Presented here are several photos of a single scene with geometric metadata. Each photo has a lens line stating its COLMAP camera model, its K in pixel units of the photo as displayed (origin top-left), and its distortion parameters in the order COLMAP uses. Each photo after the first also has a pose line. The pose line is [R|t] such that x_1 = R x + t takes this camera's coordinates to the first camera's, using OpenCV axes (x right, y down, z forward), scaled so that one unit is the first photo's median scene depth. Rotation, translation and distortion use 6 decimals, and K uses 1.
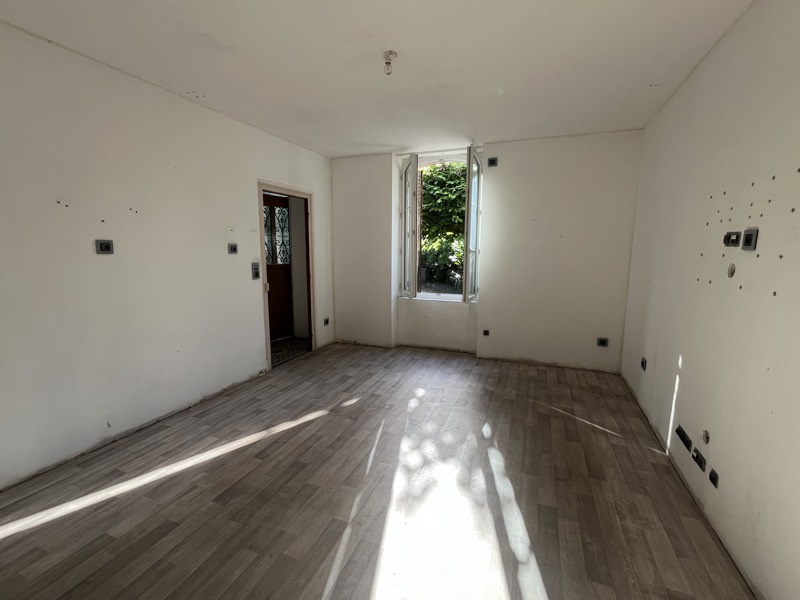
lens RADIAL K [[351.1, 0, 399.9], [0, 351.1, 300.0], [0, 0, 1]] dist [0.000641, -0.000007]
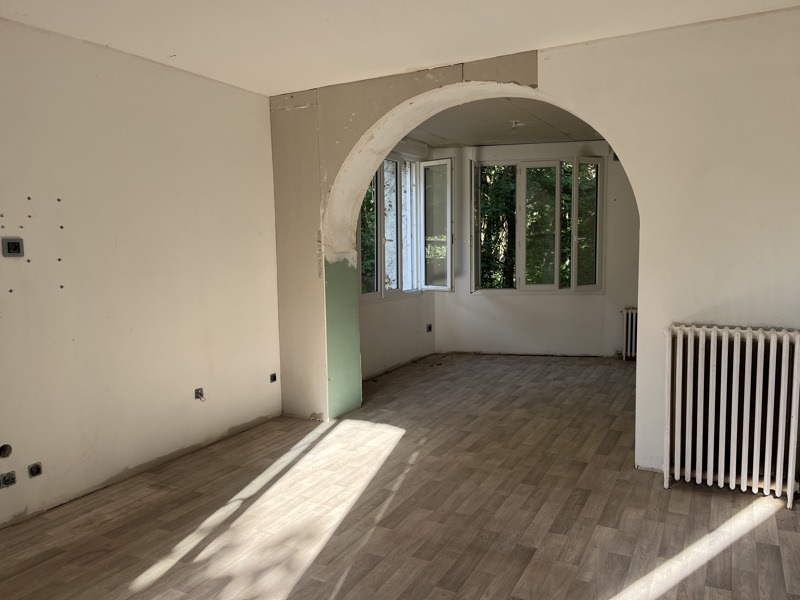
lens RADIAL K [[604.0, 0, 400.0], [0, 604.0, 299.6], [0, 0, 1]] dist [-0.009644, -0.003000]
pose [[-0.991299, 0.001292, 0.131627, -0.404260], [0.033192, 0.970095, 0.240445, -0.361821], [-0.127380, 0.242721, -0.961697, 2.293633]]
